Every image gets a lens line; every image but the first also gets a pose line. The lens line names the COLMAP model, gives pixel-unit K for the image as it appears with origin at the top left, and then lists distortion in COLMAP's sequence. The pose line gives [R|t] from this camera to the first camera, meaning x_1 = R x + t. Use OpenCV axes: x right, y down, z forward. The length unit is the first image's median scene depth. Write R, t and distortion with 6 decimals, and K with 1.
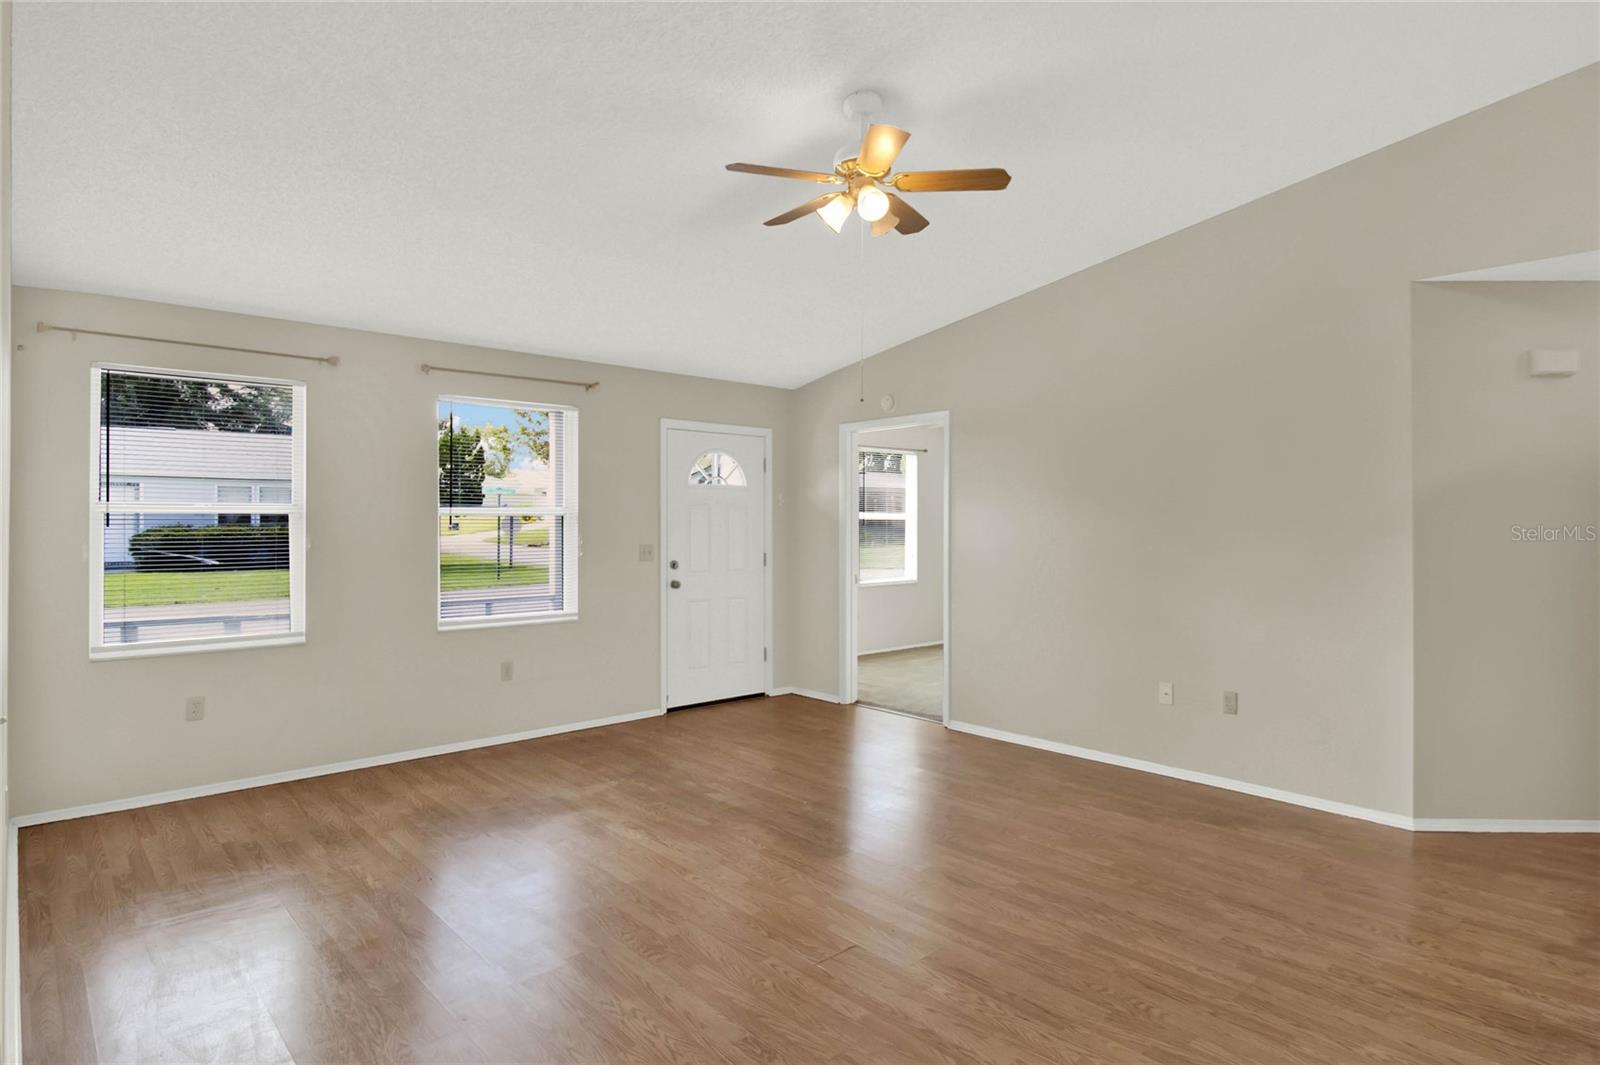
lens RADIAL K [[862.9, 0, 777.5], [0, 862.9, 525.2], [0, 0, 1]] dist [-0.003164, -0.007630]
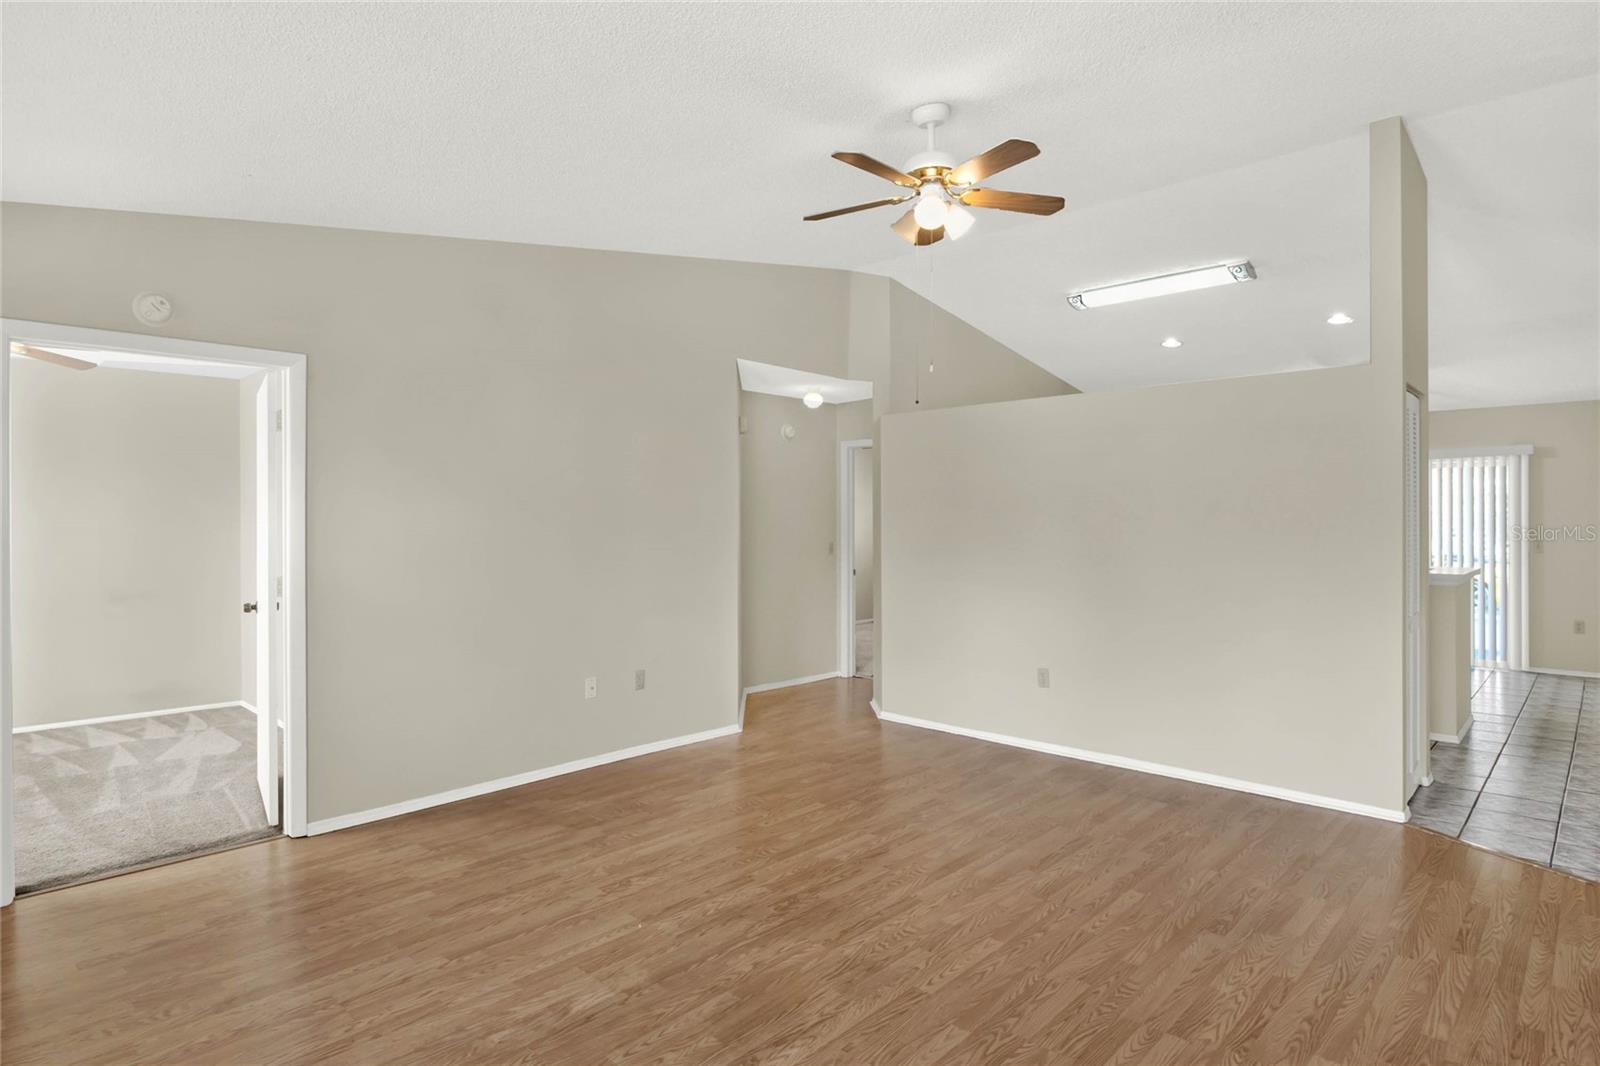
lens RADIAL K [[862.9, 0, 810.9], [0, 862.9, 527.9], [0, 0, 1]] dist [-0.003164, -0.007630]
pose [[-0.095555, -0.011323, 0.995360, -0.739349], [0.005153, 0.999916, 0.011869, -0.009462], [-0.995411, 0.006263, -0.095488, 1.021157]]
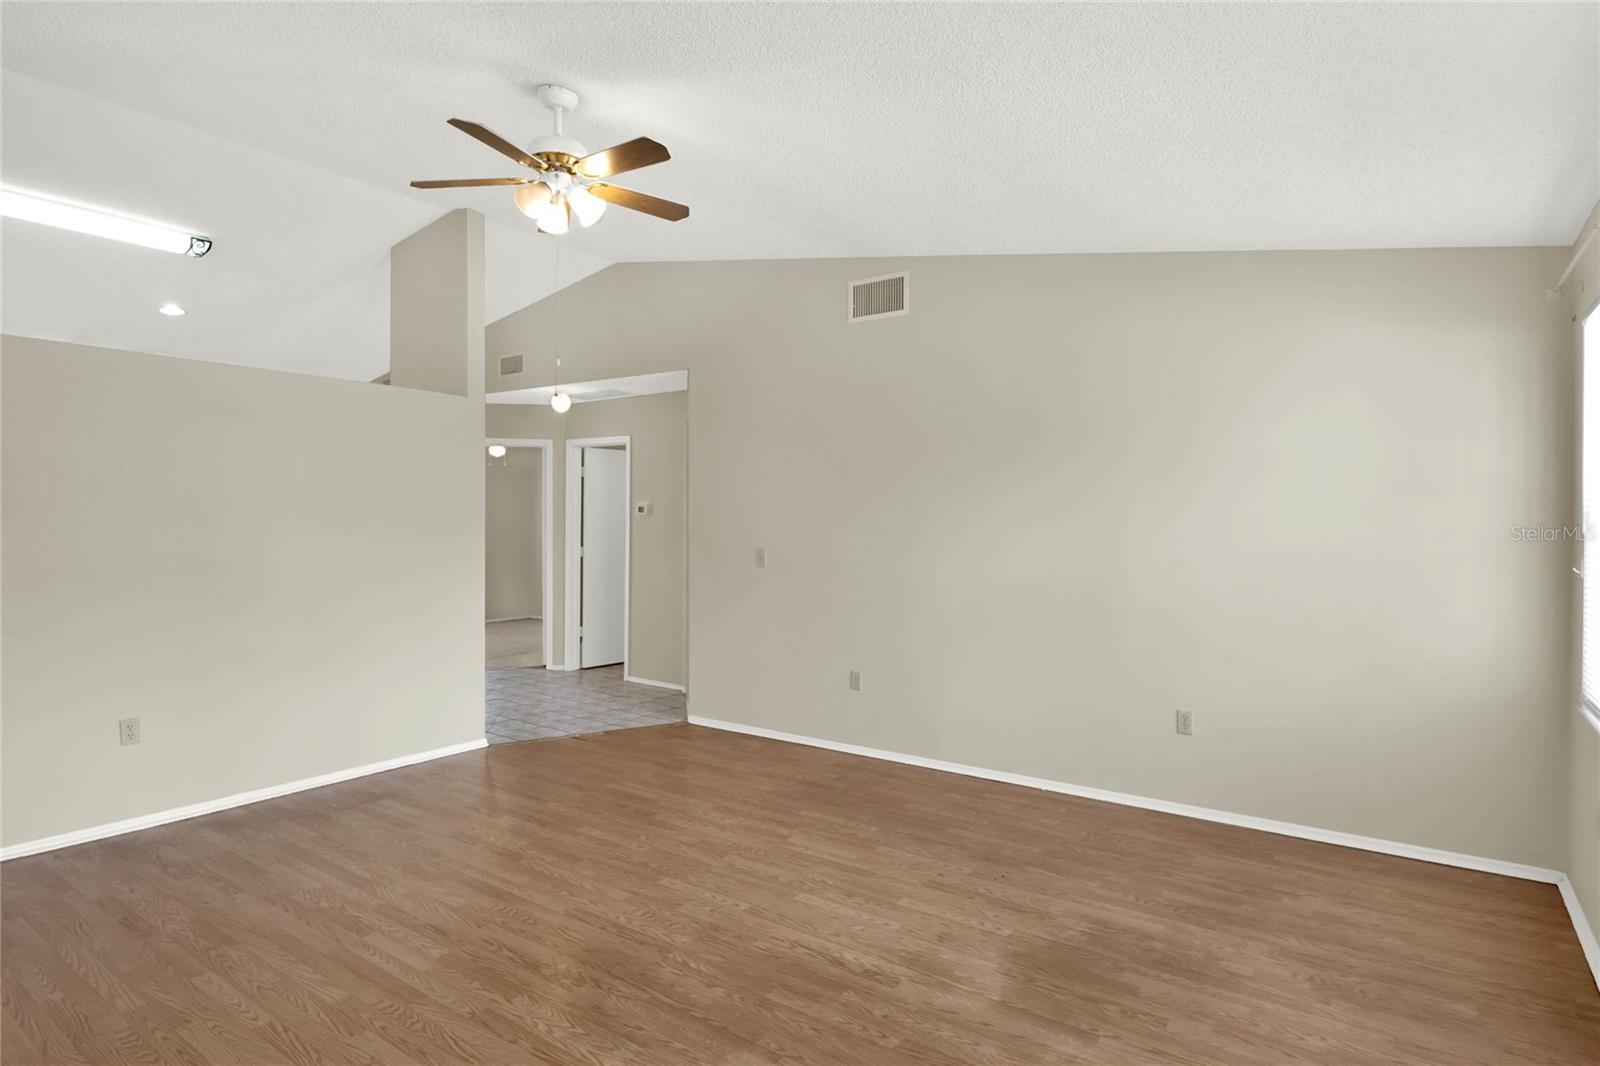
lens RADIAL K [[862.9, 0, 781.7], [0, 862.9, 524.0], [0, 0, 1]] dist [-0.003164, -0.007630]
pose [[-0.976501, -0.003903, -0.215477, 0.051192], [-0.005704, 0.999954, 0.007738, -0.008371], [0.215437, 0.008786, -0.976478, 1.660383]]
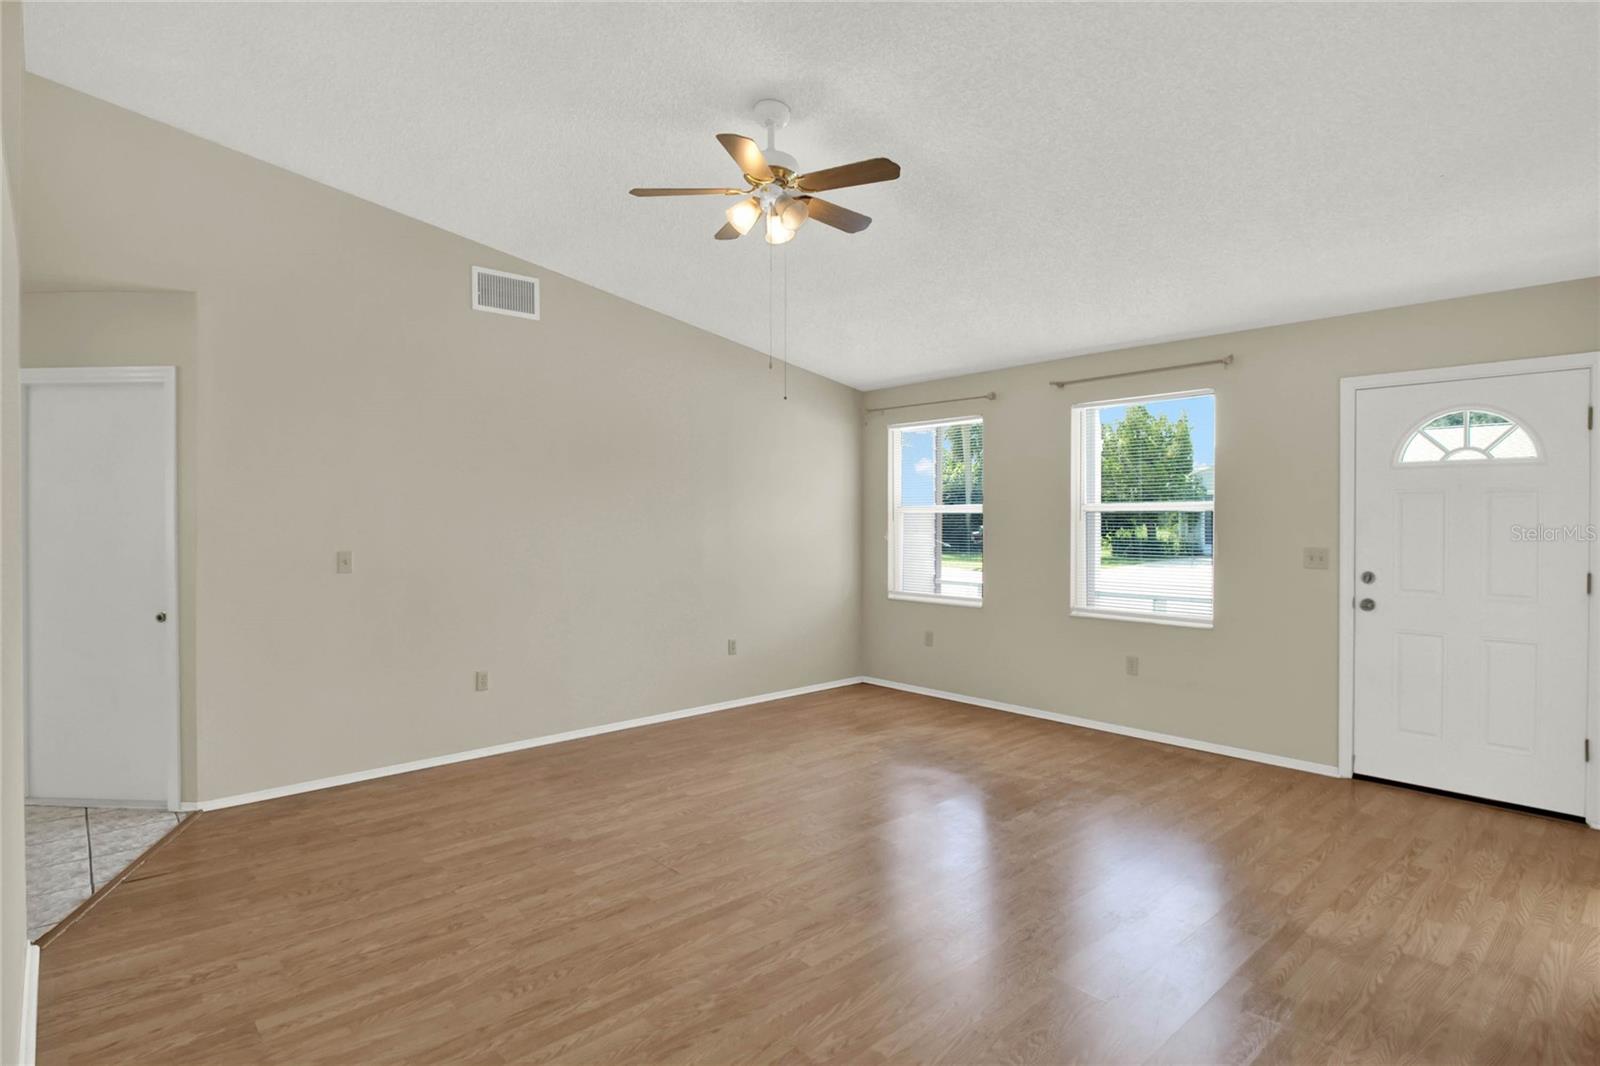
lens RADIAL K [[822.3, 0, 812.8], [0, 822.3, 524.7], [0, 0, 1]] dist [-0.001029, -0.006988]
pose [[0.024721, 0.006379, -0.999674, 0.896939], [-0.004164, 0.999972, 0.006278, -0.000586], [0.999686, 0.004007, 0.024747, 0.844726]]
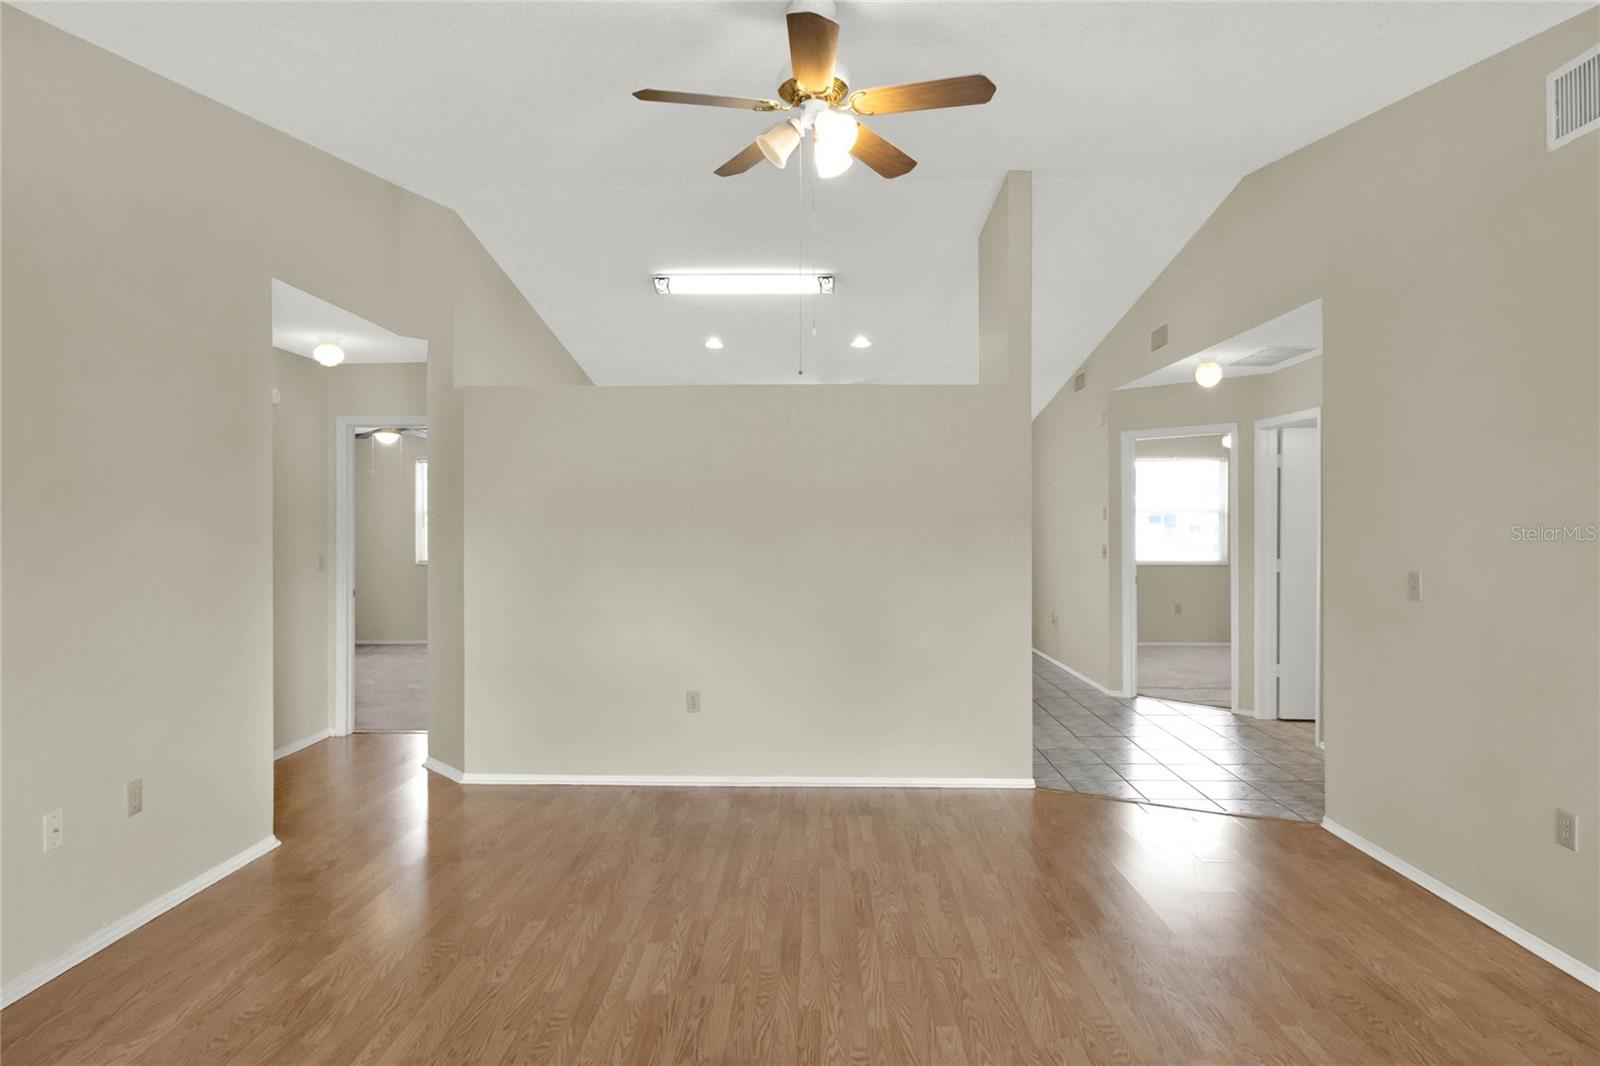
lens RADIAL K [[862.9, 0, 801.0], [0, 862.9, 549.6], [0, 0, 1]] dist [-0.003164, -0.007630]
pose [[-0.734945, -0.018701, 0.677869, -0.358073], [0.001578, 0.999570, 0.029286, -0.008393], [-0.678125, 0.022593, -0.734599, 1.315362]]
